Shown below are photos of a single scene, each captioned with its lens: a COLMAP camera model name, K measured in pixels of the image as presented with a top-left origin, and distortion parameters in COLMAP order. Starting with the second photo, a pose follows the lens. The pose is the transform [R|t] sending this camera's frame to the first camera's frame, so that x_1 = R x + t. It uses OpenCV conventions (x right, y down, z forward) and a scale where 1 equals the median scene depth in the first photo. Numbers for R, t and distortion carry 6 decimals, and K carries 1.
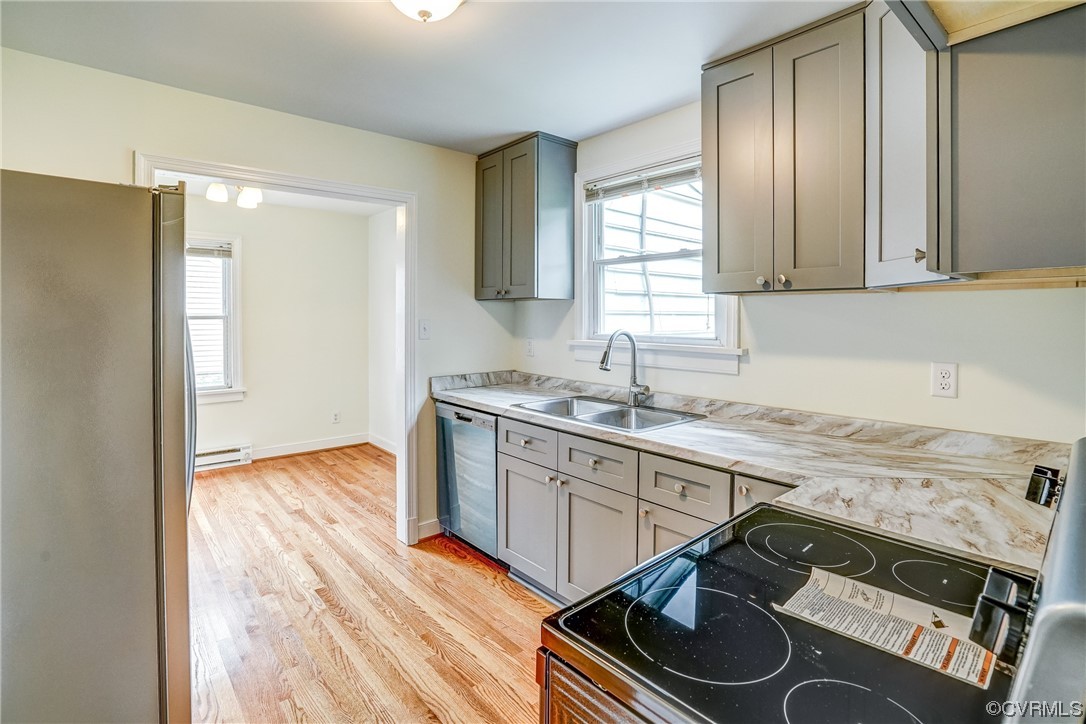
lens RADIAL K [[526.9, 0, 537.6], [0, 526.9, 305.3], [0, 0, 1]] dist [-0.049548, 0.017954]
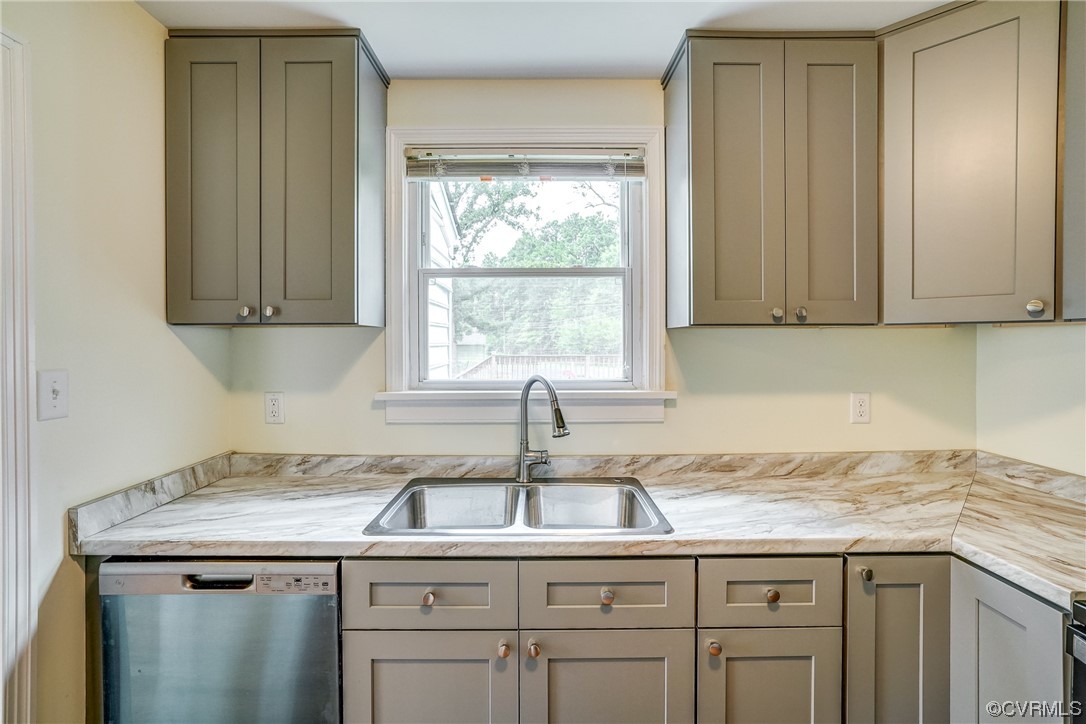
lens RADIAL K [[491.4, 0, 542.0], [0, 491.4, 347.8], [0, 0, 1]] dist [-0.046314, 0.022601]
pose [[0.643707, -0.009869, 0.765209, -0.284524], [-0.009408, 0.999739, 0.020808, -0.000864], [-0.765214, -0.020594, 0.643446, 0.533372]]
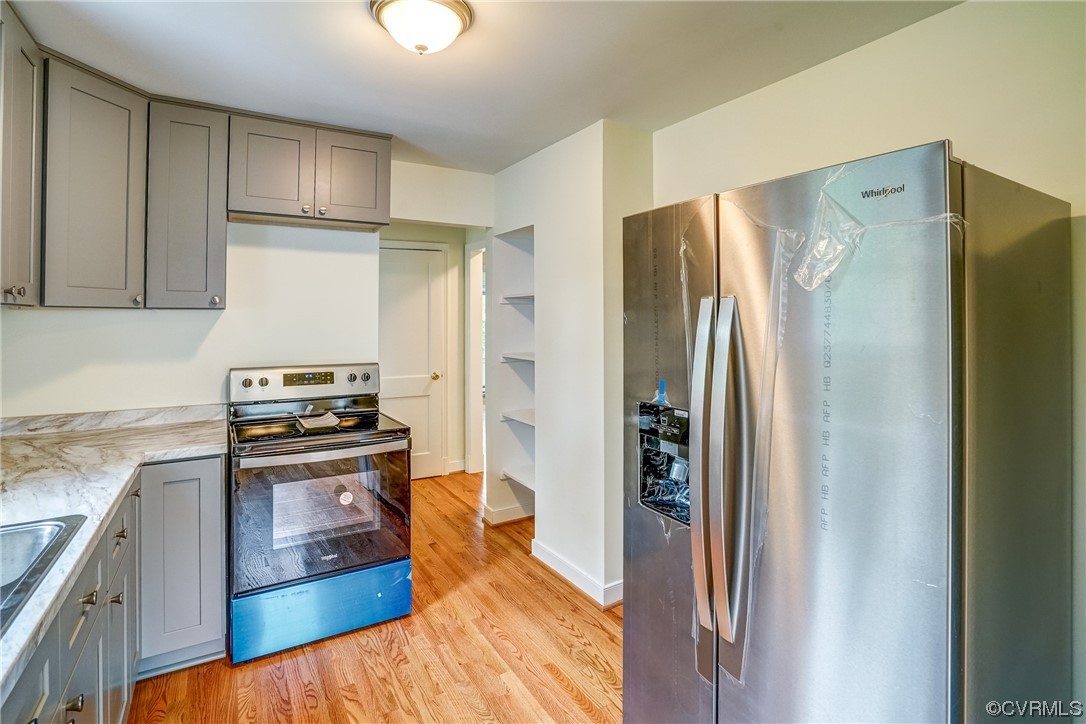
lens RADIAL K [[526.9, 0, 537.6], [0, 526.9, 305.3], [0, 0, 1]] dist [-0.049548, 0.017954]
pose [[-0.987845, 0.005851, 0.155334, -0.343778], [-0.000053, 0.999279, -0.037980, 0.003964], [-0.155444, -0.037526, -0.987132, 1.126632]]
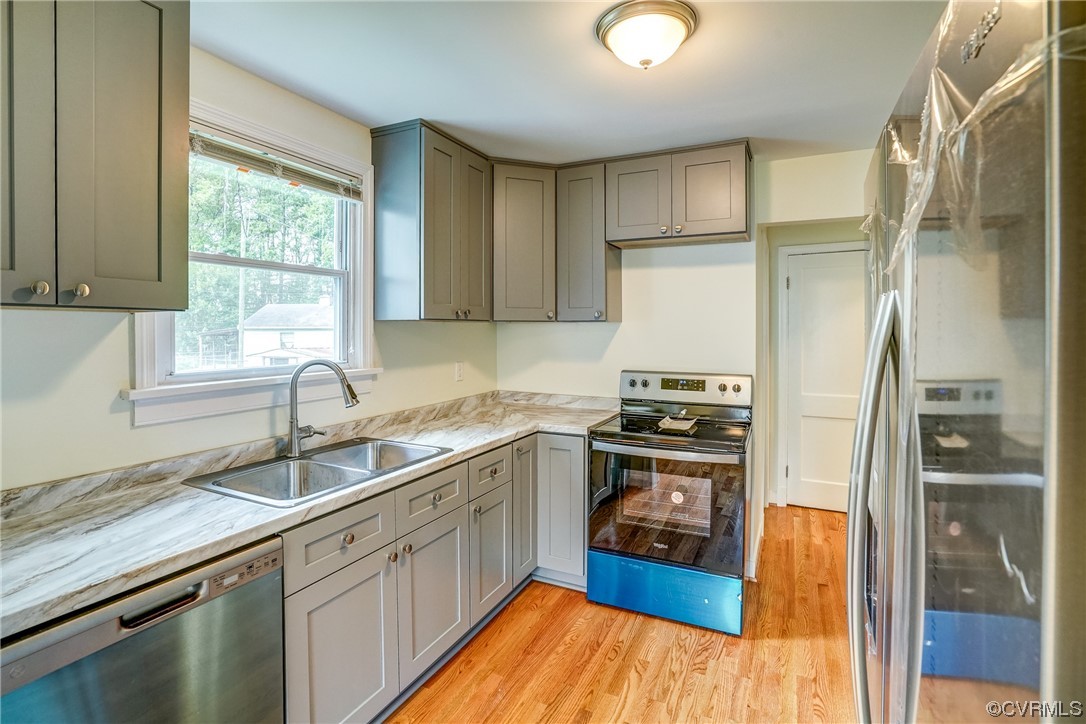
lens RADIAL K [[519.0, 0, 538.1], [0, 519.0, 325.2], [0, 0, 1]] dist [-0.053699, 0.019258]
pose [[-0.399472, 0.009017, 0.916701, -0.617917], [-0.013460, 0.999786, -0.015700, 0.004174], [-0.916646, -0.018611, -0.399266, 0.919786]]
